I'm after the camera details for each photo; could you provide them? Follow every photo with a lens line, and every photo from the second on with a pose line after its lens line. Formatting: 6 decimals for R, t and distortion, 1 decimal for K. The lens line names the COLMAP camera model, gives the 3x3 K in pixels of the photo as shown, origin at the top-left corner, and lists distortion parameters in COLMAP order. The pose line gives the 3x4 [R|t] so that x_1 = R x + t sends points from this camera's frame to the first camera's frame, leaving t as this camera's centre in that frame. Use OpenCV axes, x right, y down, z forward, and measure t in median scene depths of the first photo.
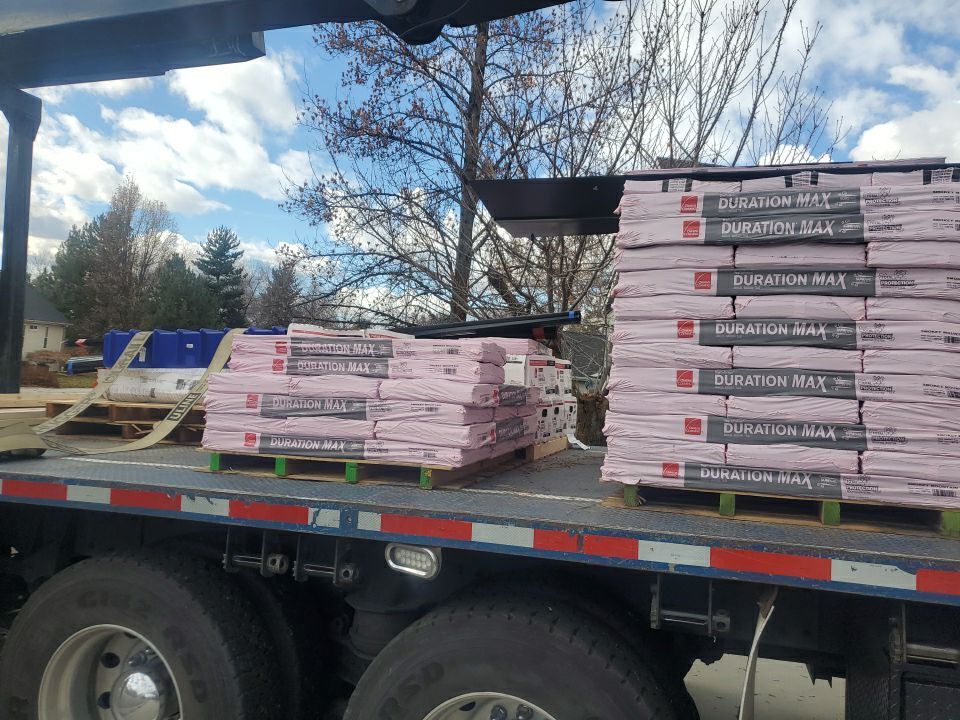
lens RADIAL K [[721.1, 0, 480.0], [0, 721.1, 360.0], [0, 0, 1]] dist [0.015623, -0.006002]
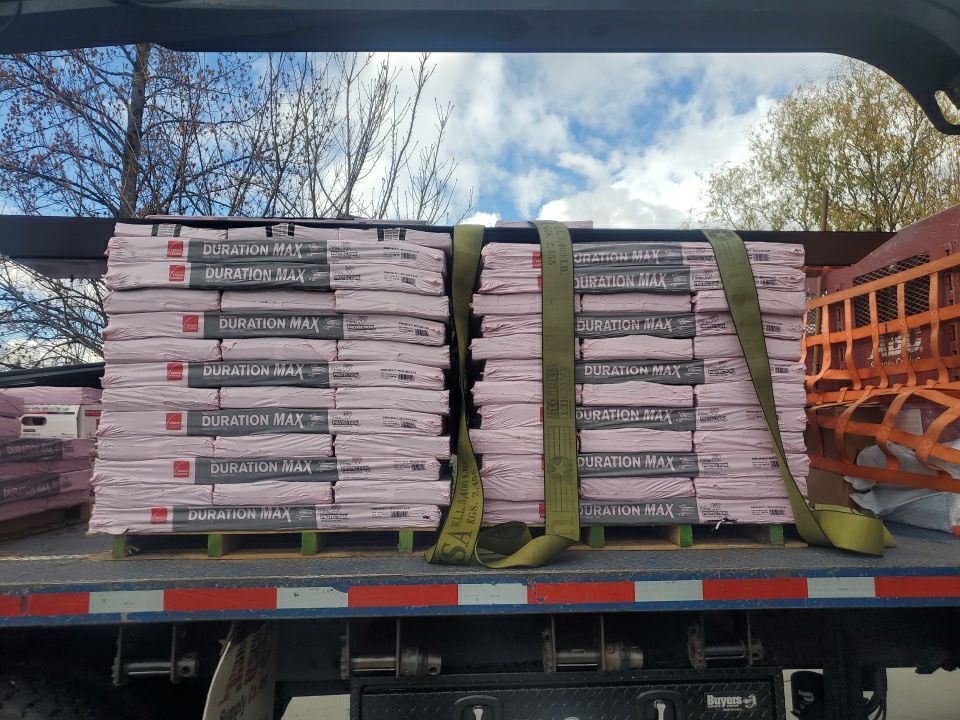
lens RADIAL K [[721.1, 0, 480.0], [0, 721.1, 360.0], [0, 0, 1]] dist [0.015623, -0.006002]
pose [[0.934445, -0.008309, 0.356011, 0.334672], [0.034731, 0.997088, -0.067890, 0.024516], [-0.354410, 0.075804, 0.932012, -0.088279]]
